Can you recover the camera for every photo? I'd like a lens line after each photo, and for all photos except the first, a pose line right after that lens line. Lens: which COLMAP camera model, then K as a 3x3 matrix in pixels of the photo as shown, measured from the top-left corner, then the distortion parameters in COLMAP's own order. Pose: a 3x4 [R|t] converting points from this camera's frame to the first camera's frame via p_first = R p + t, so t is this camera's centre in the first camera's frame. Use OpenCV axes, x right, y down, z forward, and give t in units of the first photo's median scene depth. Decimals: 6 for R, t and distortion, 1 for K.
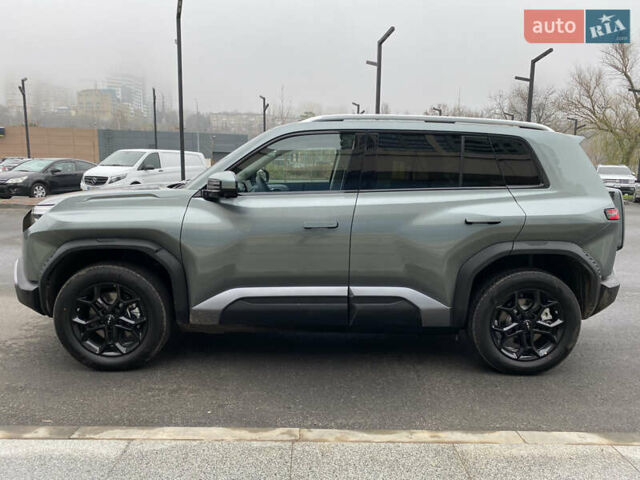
lens RADIAL K [[482.6, 0, 325.5], [0, 482.6, 242.1], [0, 0, 1]] dist [0.013884, -0.006022]
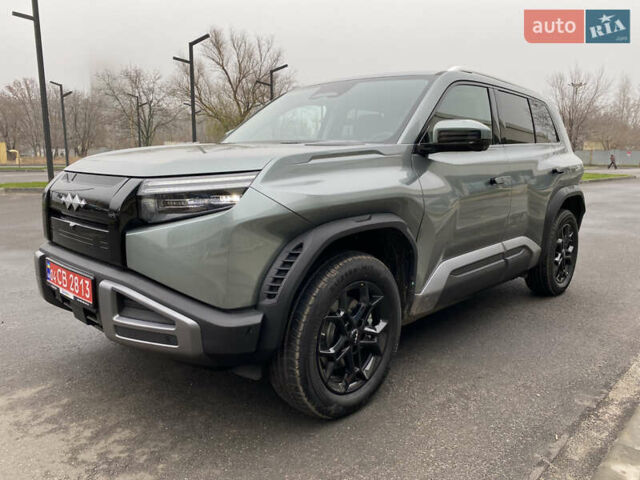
lens RADIAL K [[482.6, 0, 322.7], [0, 482.6, 237.0], [0, 0, 1]] dist [0.013884, -0.006022]
pose [[0.713051, -0.129266, 0.689093, -0.894711], [0.114586, 0.991127, 0.067354, -0.027571], [-0.691685, 0.030934, 0.721536, 0.521683]]
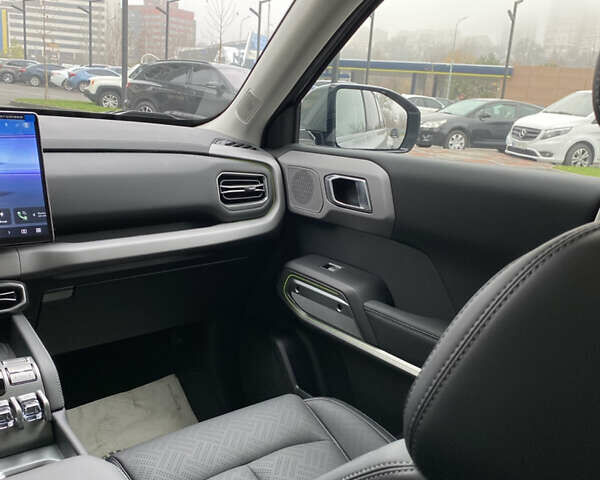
lens RADIAL K [[607.6, 0, 301.8], [0, 607.6, 240.6], [0, 0, 1]] dist [-0.012652, 0.000000]
pose [[0.596014, 0.220456, -0.772118, 0.031294], [-0.188988, 0.973074, 0.131949, -0.032685], [0.780417, 0.067278, 0.621630, 0.228714]]
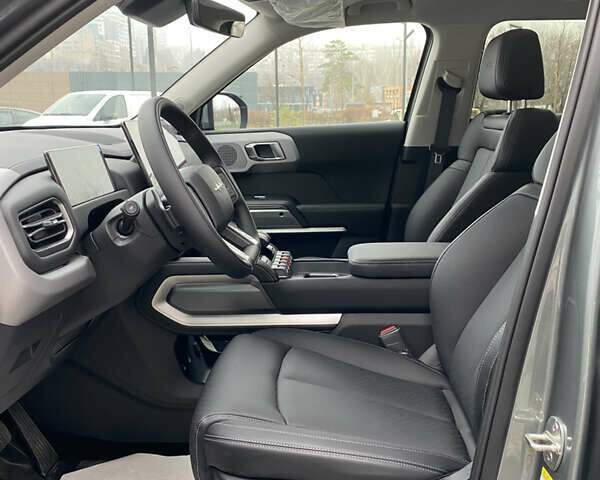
lens RADIAL K [[607.6, 0, 300.1], [0, 607.6, 240.1], [0, 0, 1]] dist [-0.012652, 0.000000]
pose [[0.995369, -0.008330, -0.095762, -0.006127], [0.013286, 0.998598, 0.051231, -0.016938], [0.095201, -0.052266, 0.994085, 0.148705]]
